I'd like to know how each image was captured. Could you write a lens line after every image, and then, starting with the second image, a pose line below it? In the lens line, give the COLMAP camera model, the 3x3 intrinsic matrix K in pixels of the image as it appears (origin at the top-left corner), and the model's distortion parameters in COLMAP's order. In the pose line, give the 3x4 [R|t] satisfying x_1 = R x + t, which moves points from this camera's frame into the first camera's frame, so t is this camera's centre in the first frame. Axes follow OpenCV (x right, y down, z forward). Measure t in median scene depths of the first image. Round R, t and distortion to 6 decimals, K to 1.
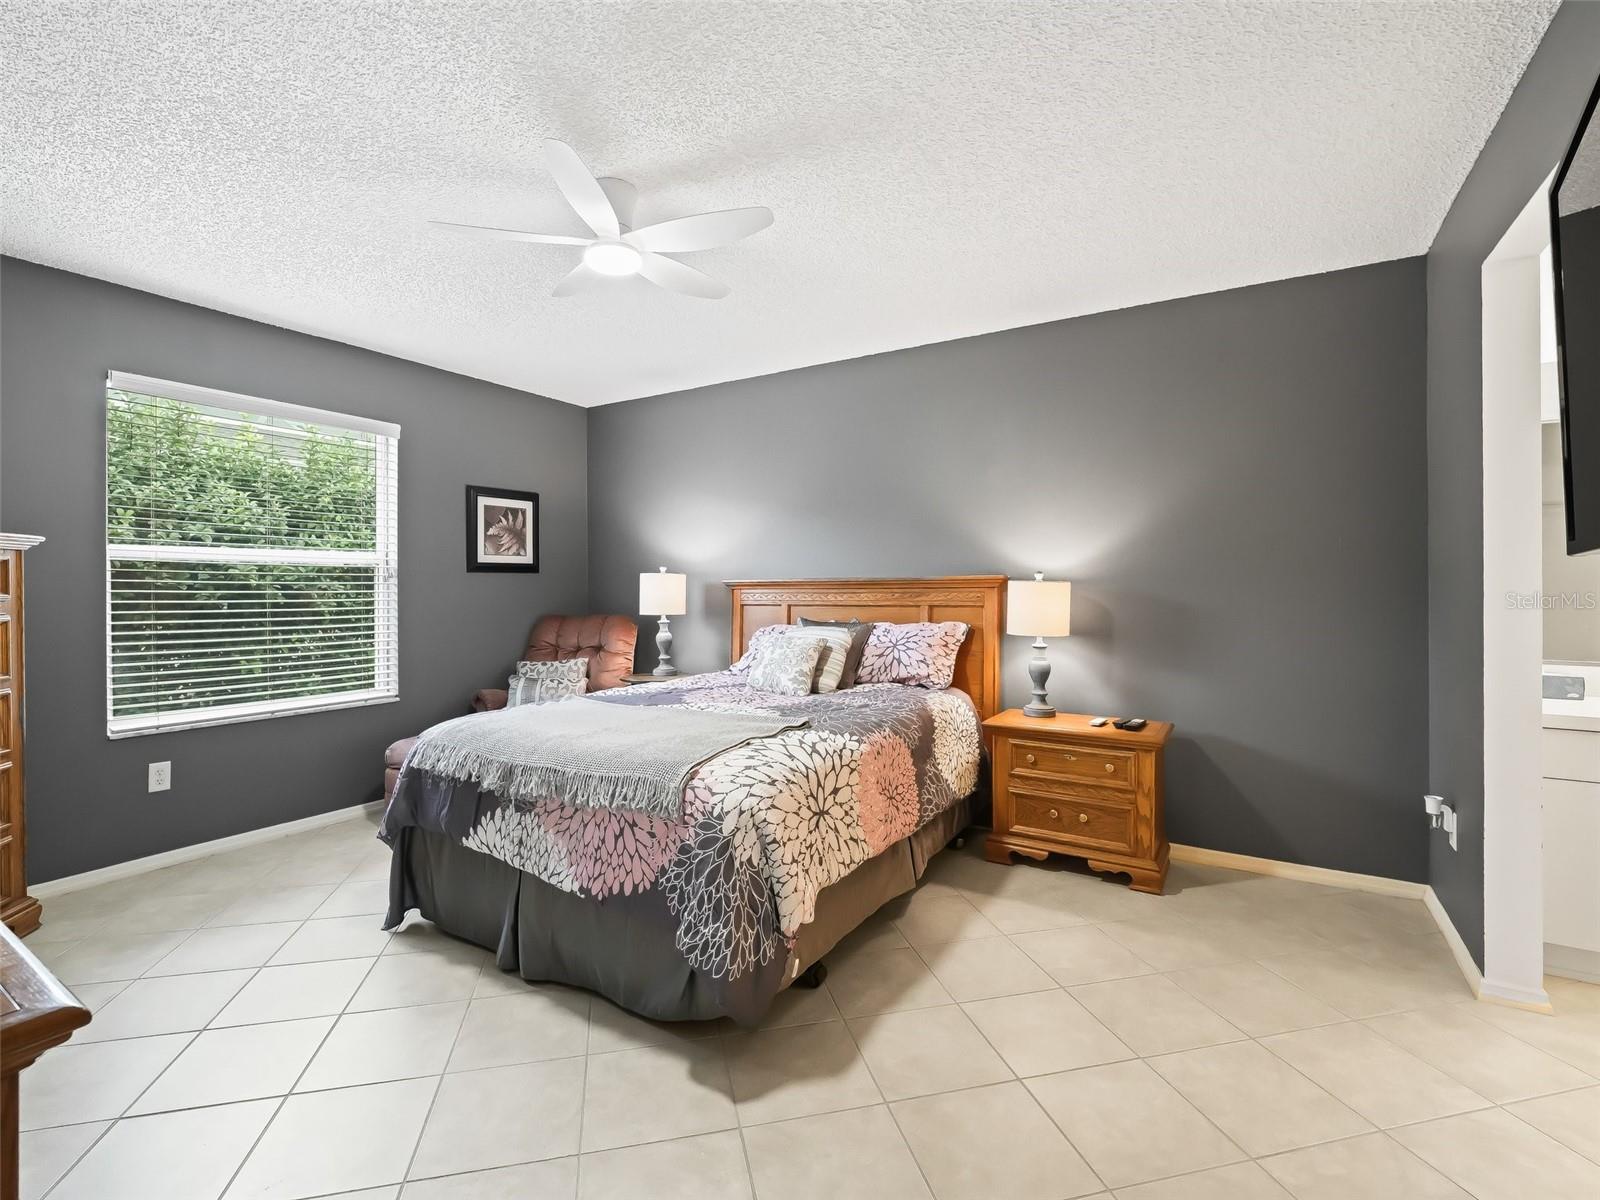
lens RADIAL K [[729.7, 0, 799.6], [0, 729.7, 591.6], [0, 0, 1]] dist [-0.008818, 0.000455]
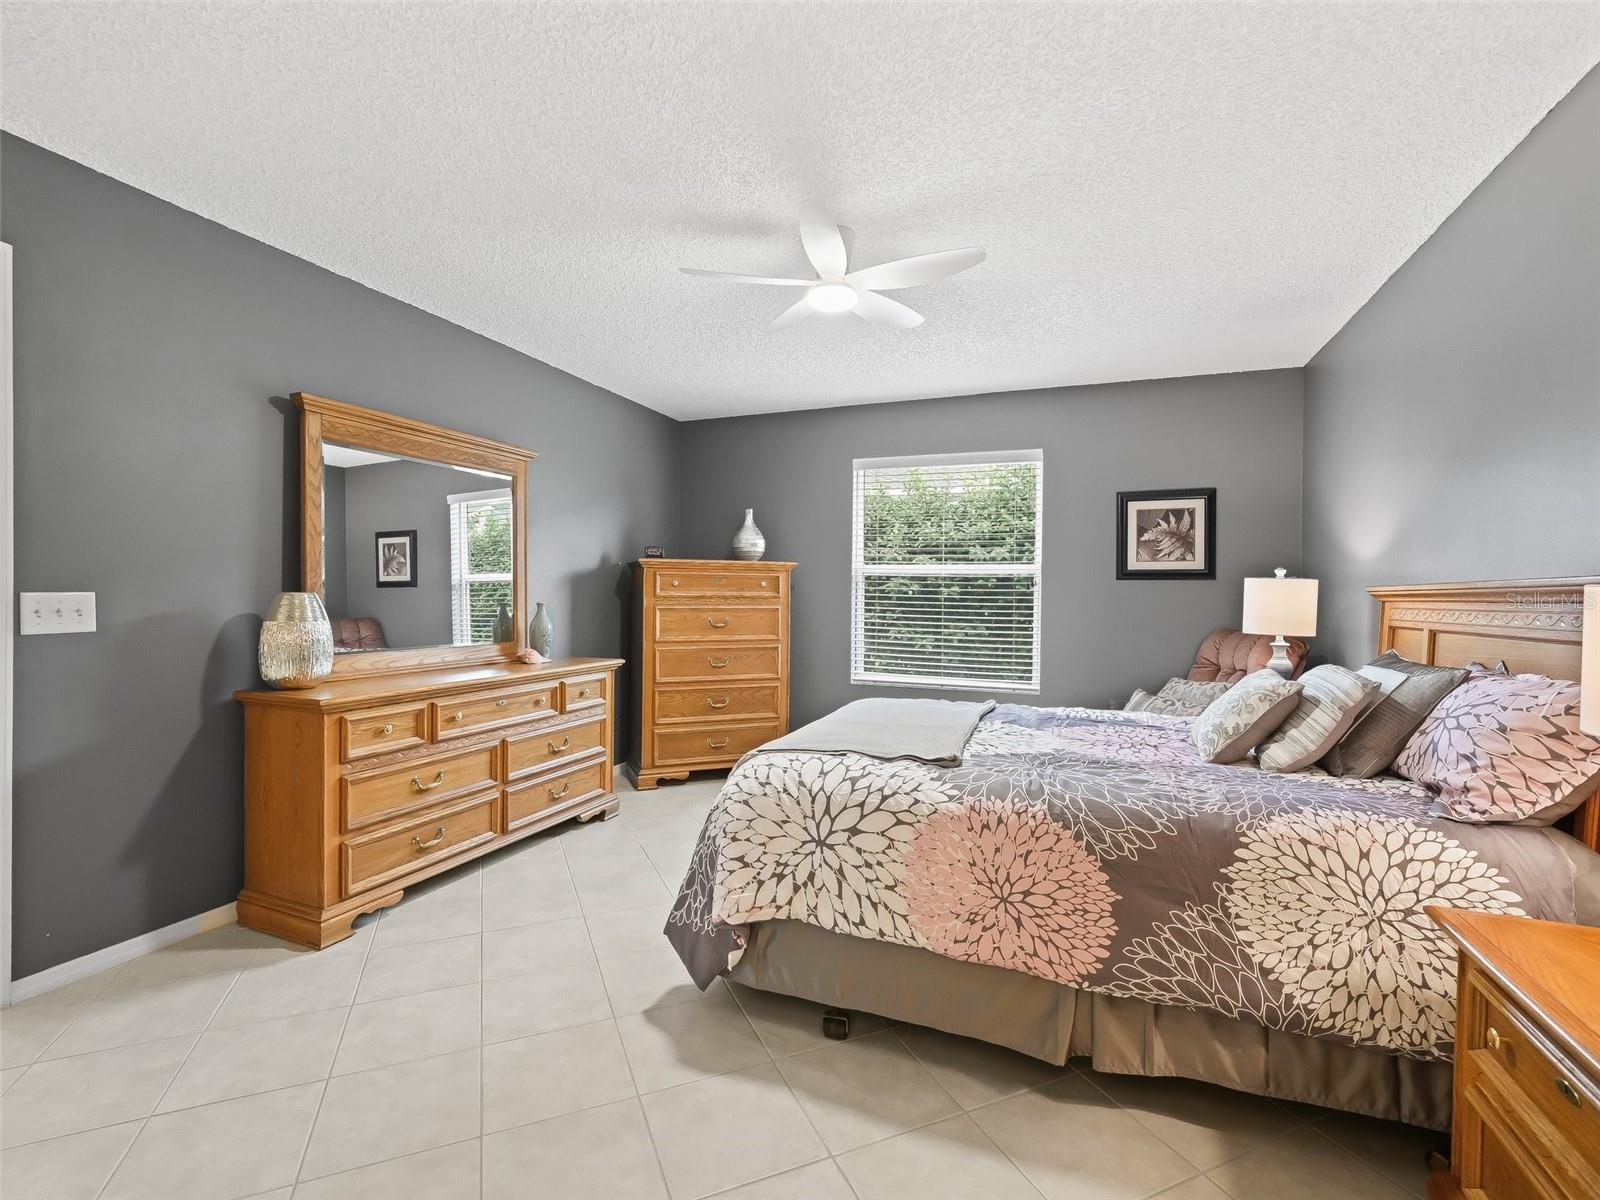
lens RADIAL K [[729.7, 0, 798.9], [0, 729.7, 598.5], [0, 0, 1]] dist [-0.008818, 0.000455]
pose [[0.177212, 0.012392, -0.984095, 0.445340], [-0.017246, 0.999806, 0.009484, -0.003349], [0.984022, 0.015291, 0.177391, 0.396185]]
